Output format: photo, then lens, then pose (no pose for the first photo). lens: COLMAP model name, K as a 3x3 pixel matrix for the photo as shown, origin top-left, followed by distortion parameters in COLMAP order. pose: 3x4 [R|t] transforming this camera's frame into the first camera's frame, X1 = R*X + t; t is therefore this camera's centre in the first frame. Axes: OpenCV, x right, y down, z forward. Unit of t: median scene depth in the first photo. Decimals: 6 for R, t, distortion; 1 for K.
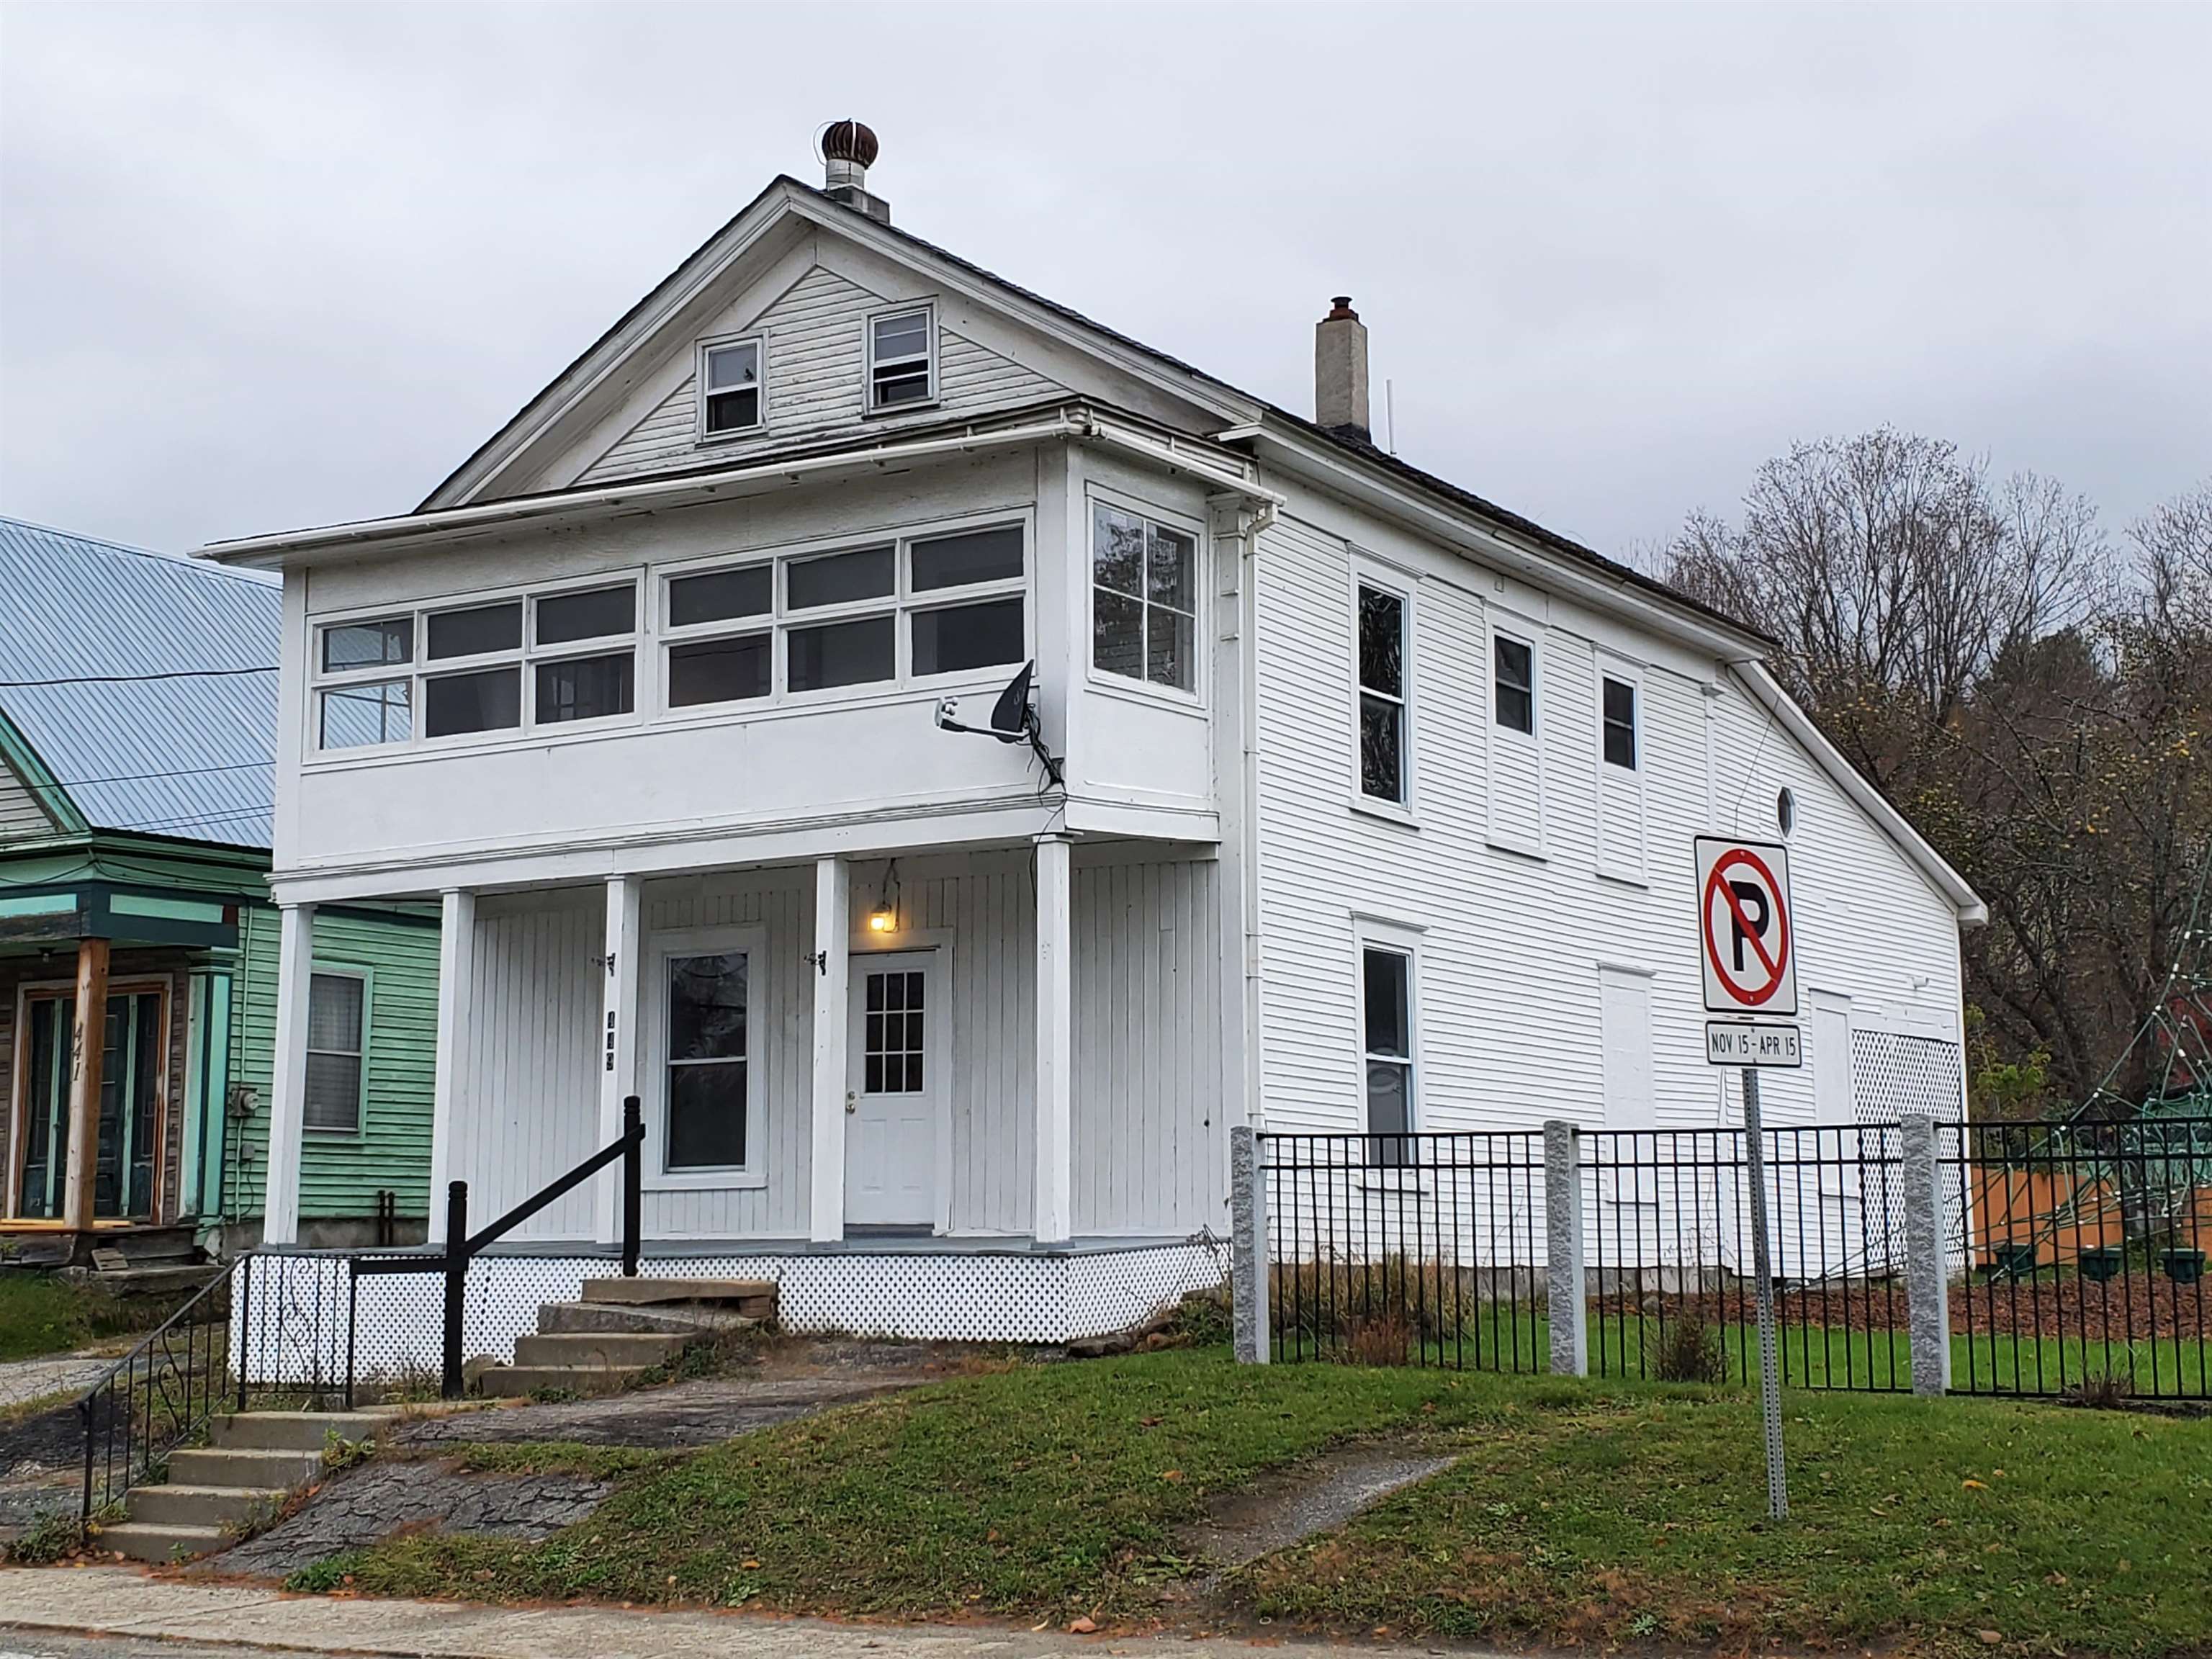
lens RADIAL K [[3175.7, 0, 1105.3], [0, 3175.7, 824.1], [0, 0, 1]] dist [0.118178, -0.053459]
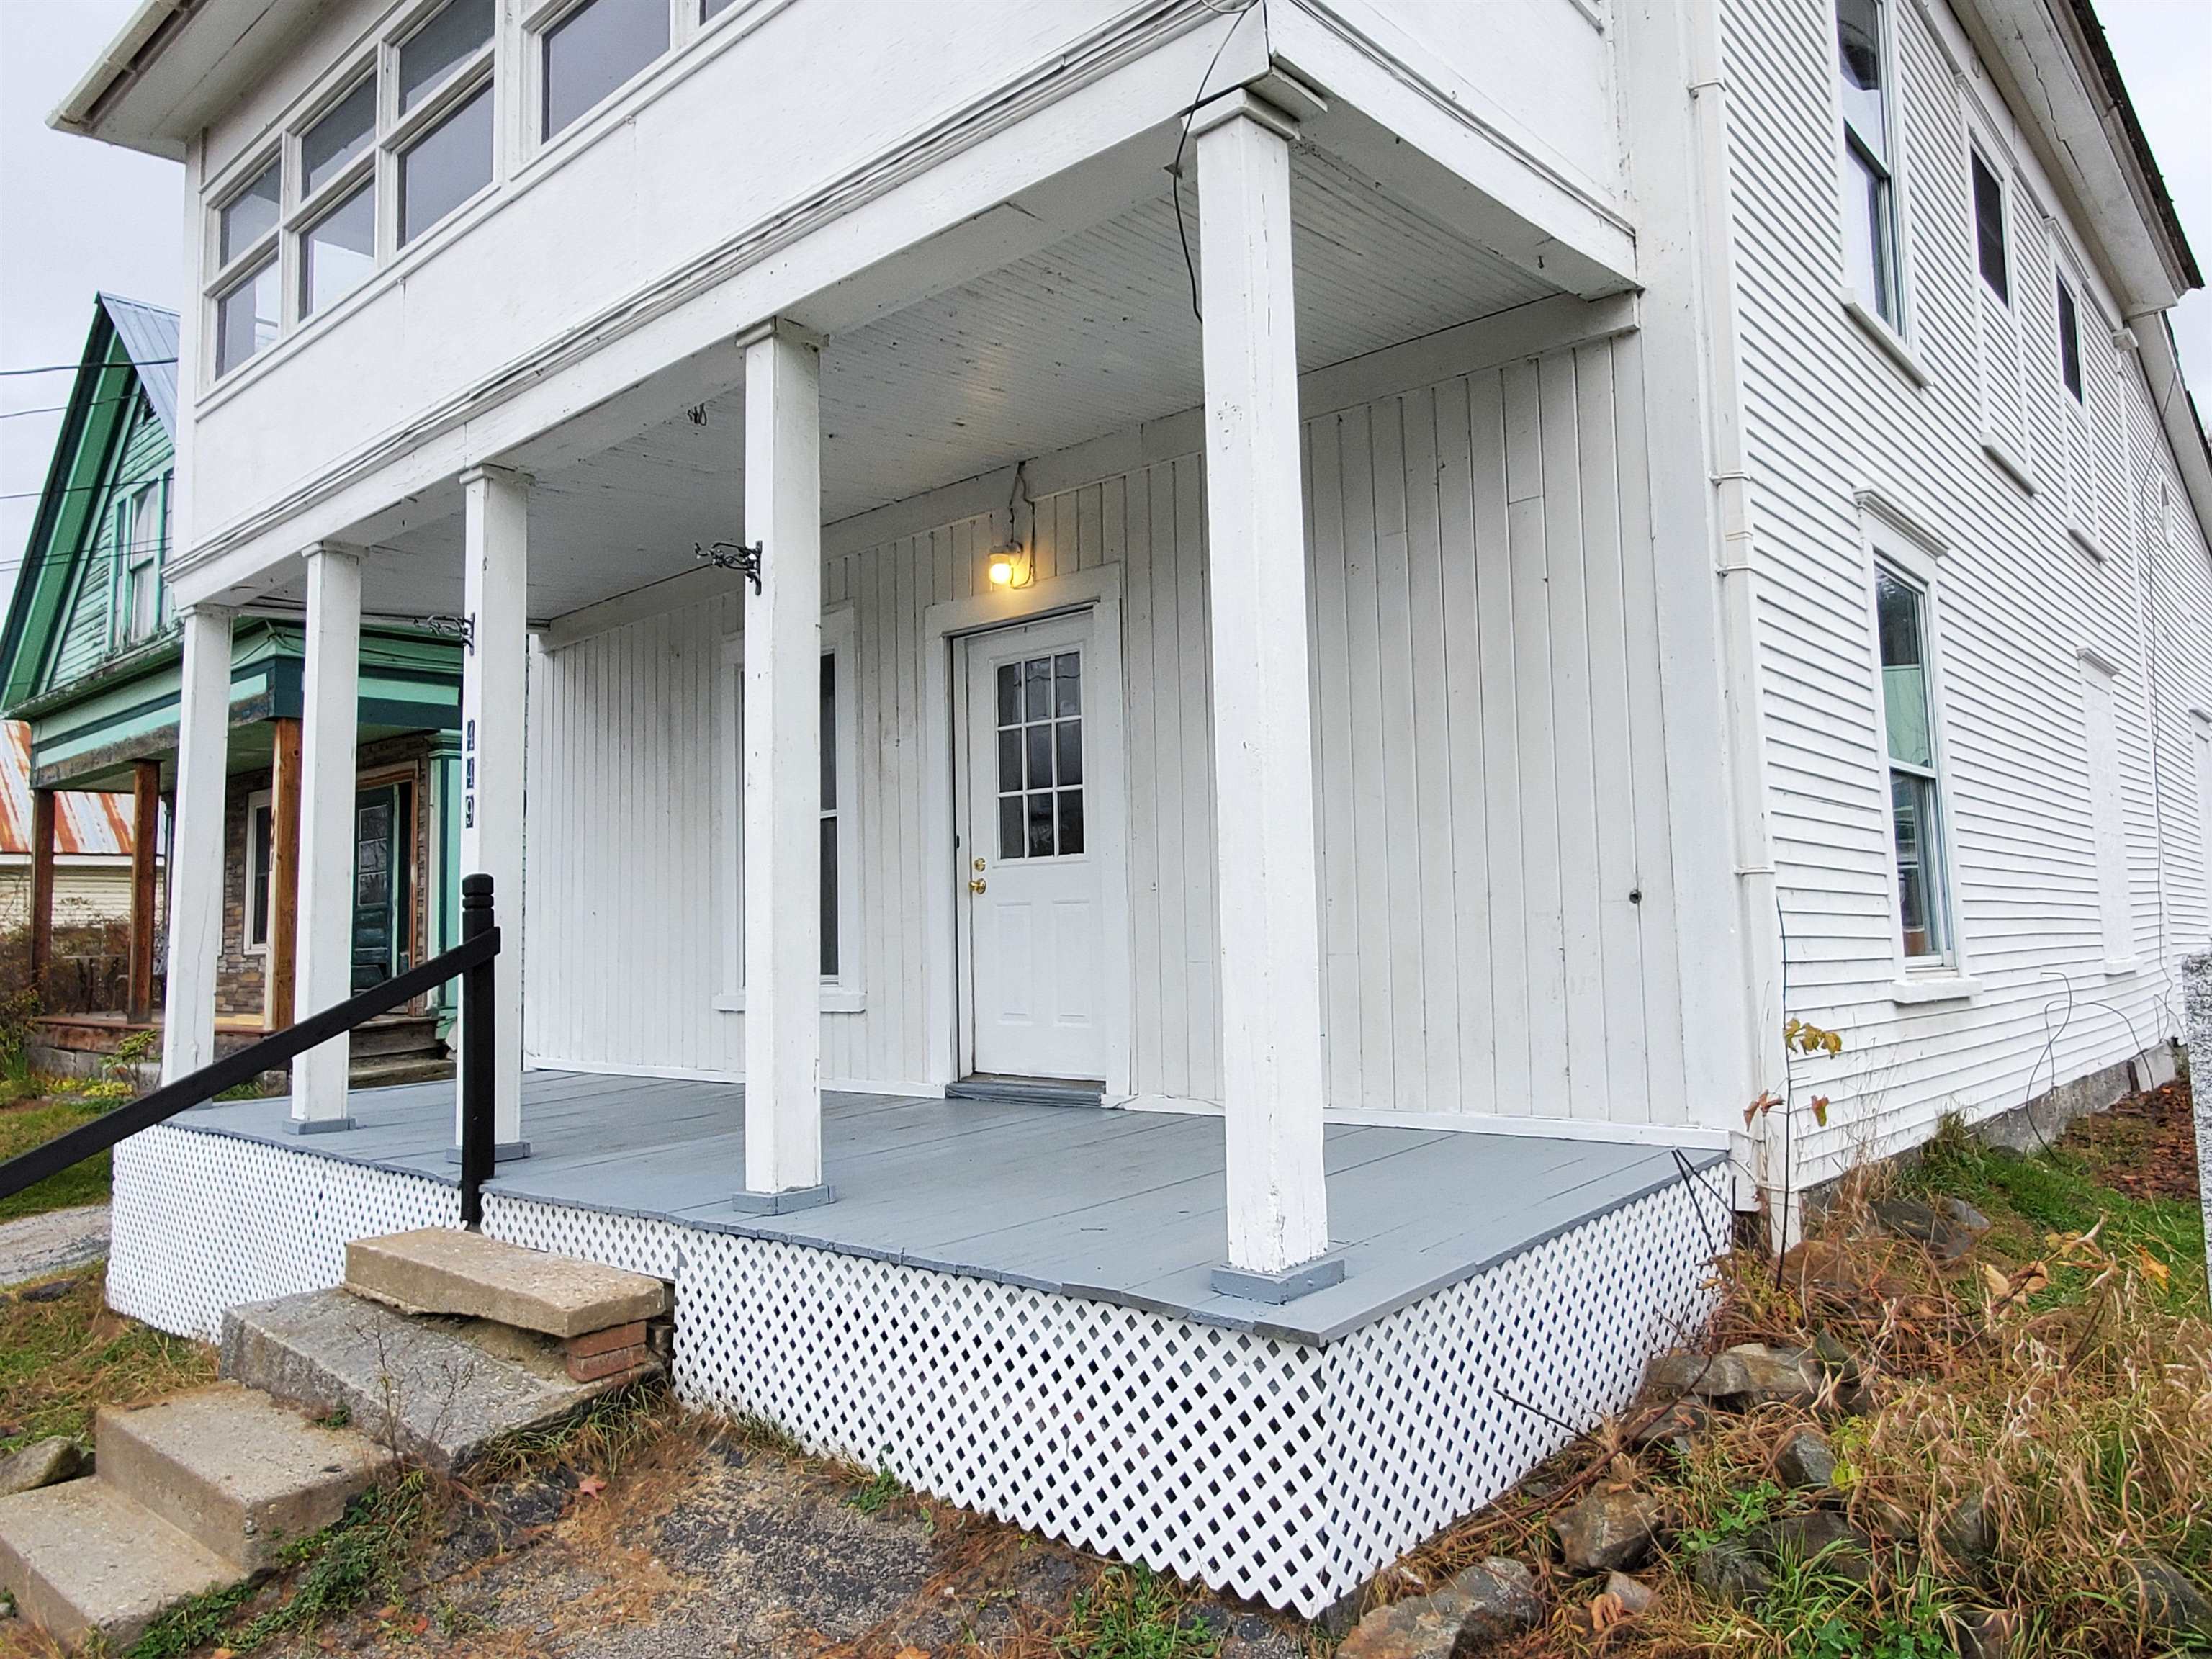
lens RADIAL K [[1527.4, 0, 1098.0], [0, 1527.4, 799.2], [0, 0, 1]] dist [-0.012994, -0.001341]
pose [[0.982385, -0.035673, -0.183434, -0.003207], [0.042350, 0.998570, 0.032613, 0.065920], [0.182008, -0.039807, 0.982491, 0.734069]]
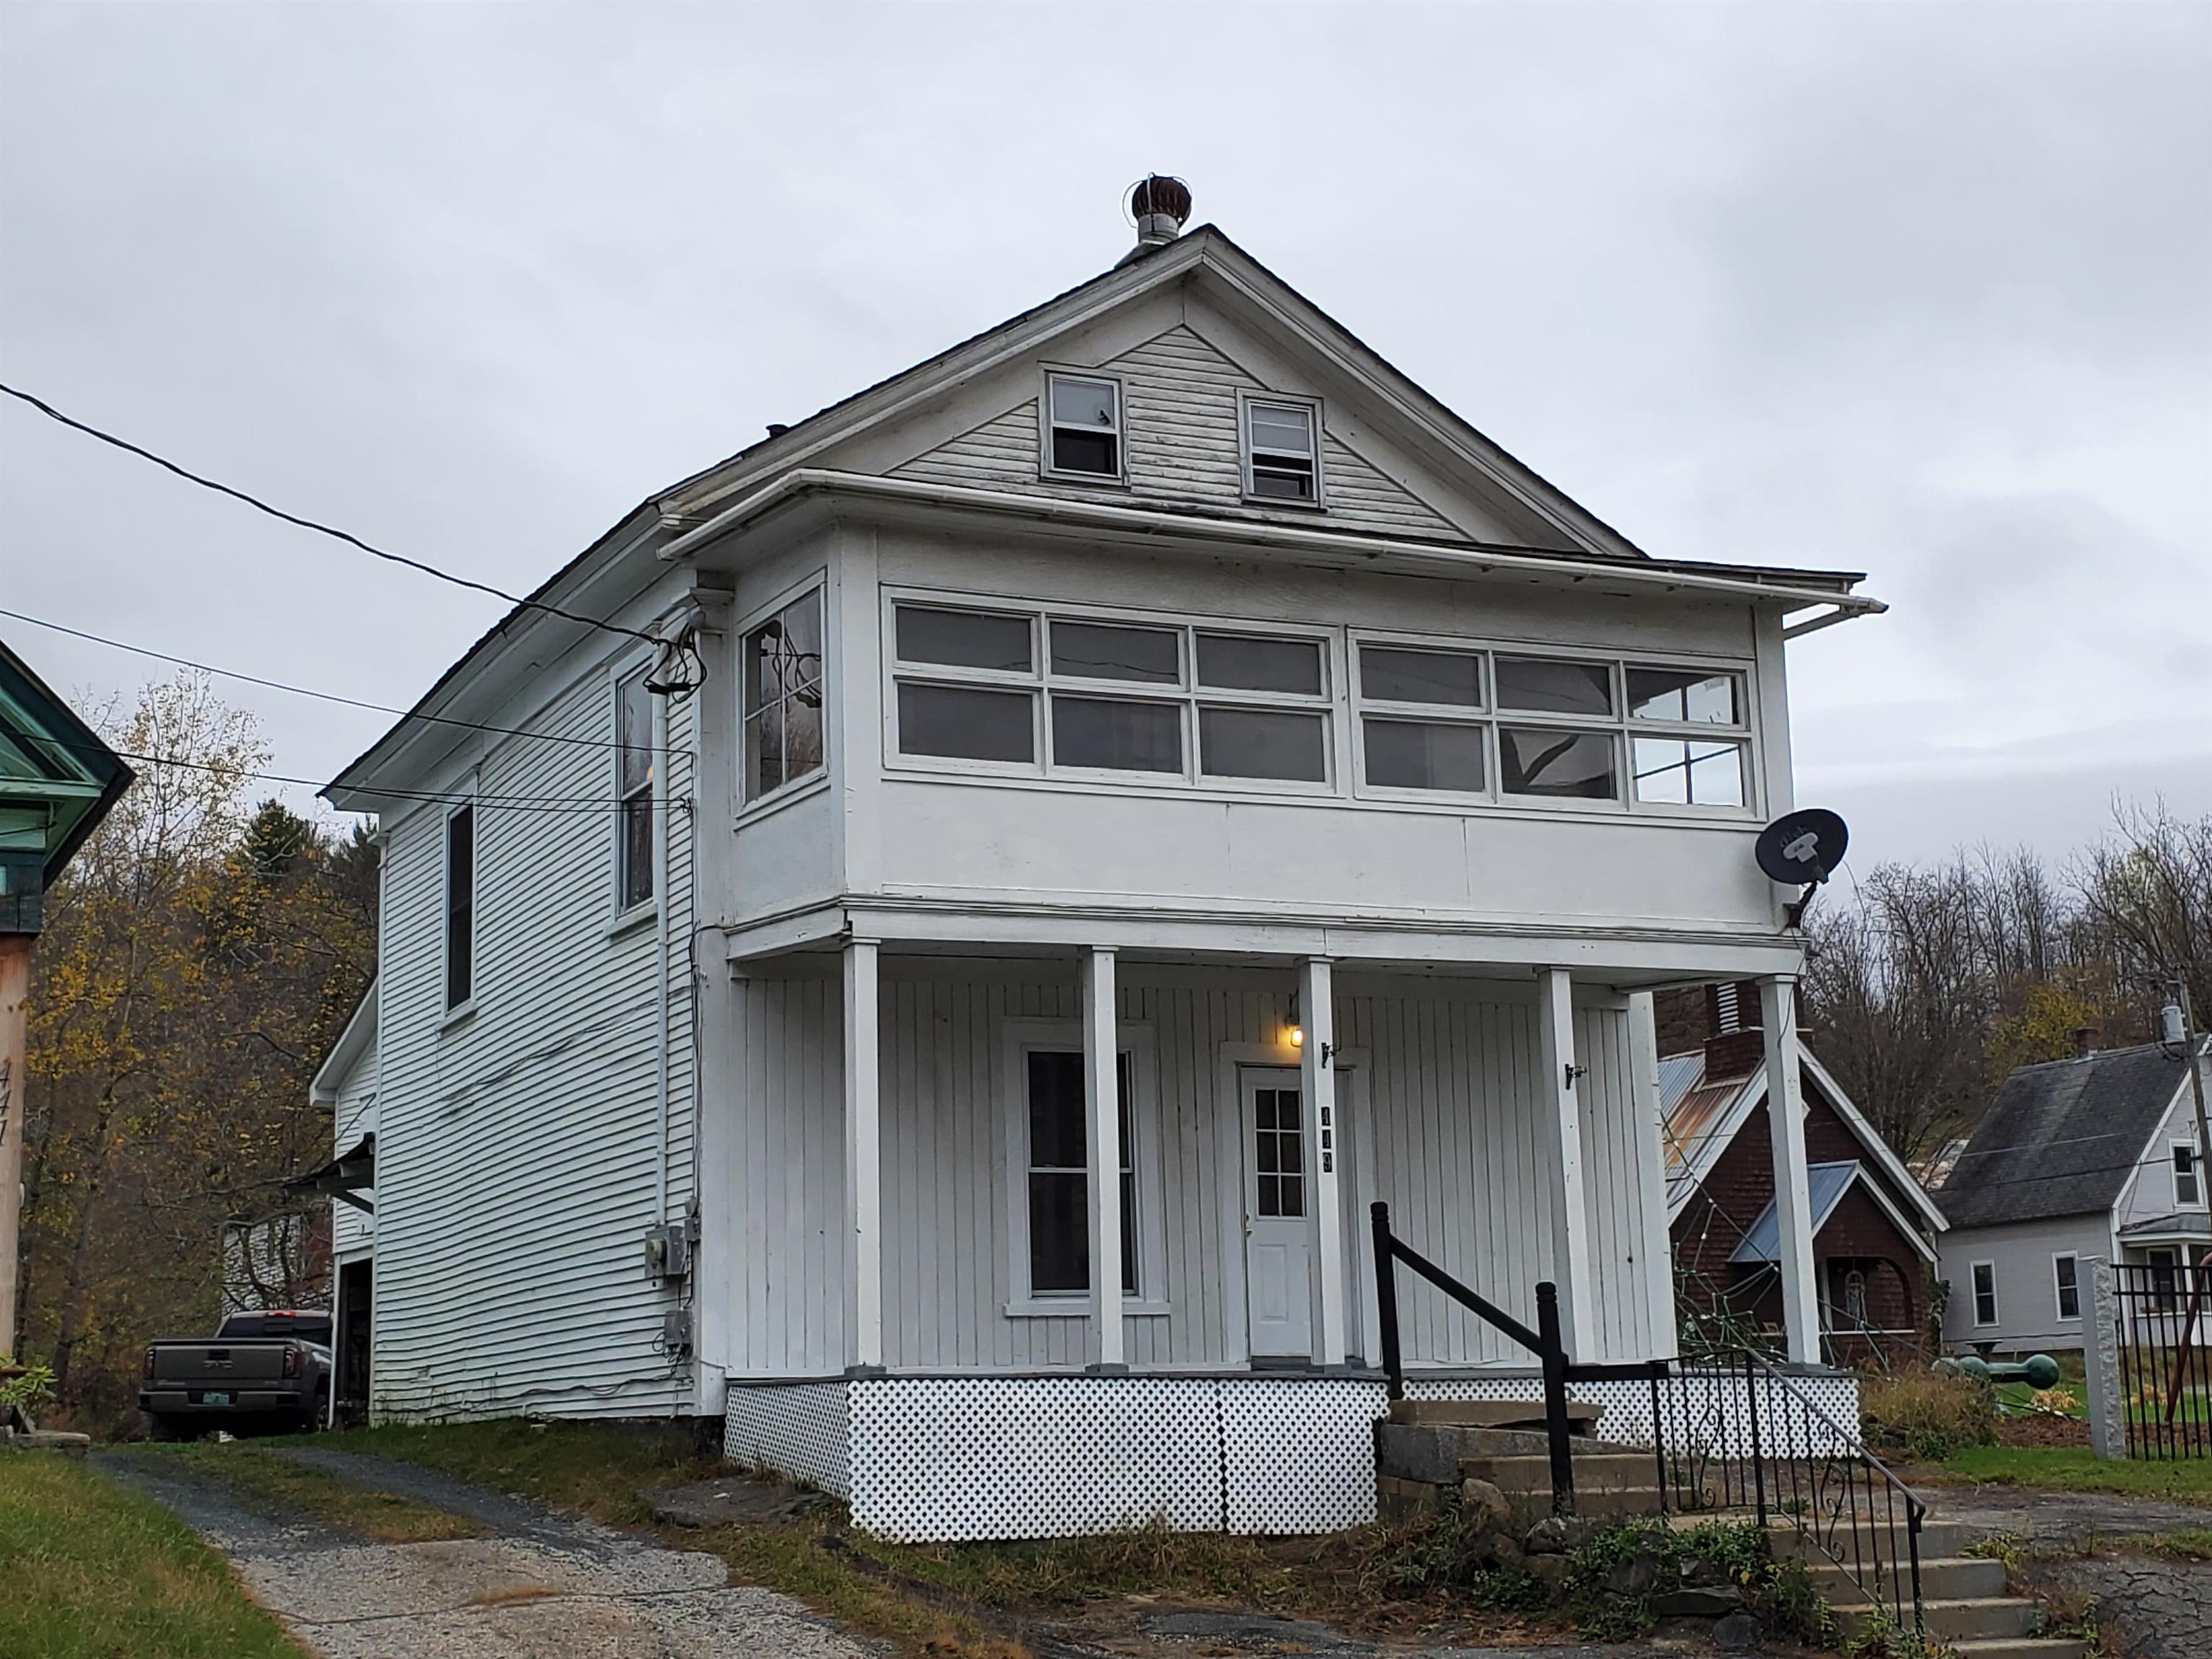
lens RADIAL K [[3175.7, 0, 1105.3], [0, 3175.7, 824.1], [0, 0, 1]] dist [0.118178, -0.053459]
pose [[0.556128, 0.152016, 0.817075, -0.898548], [-0.087929, 0.988374, -0.124038, 0.092928], [-0.826432, -0.002864, 0.563029, 0.522253]]
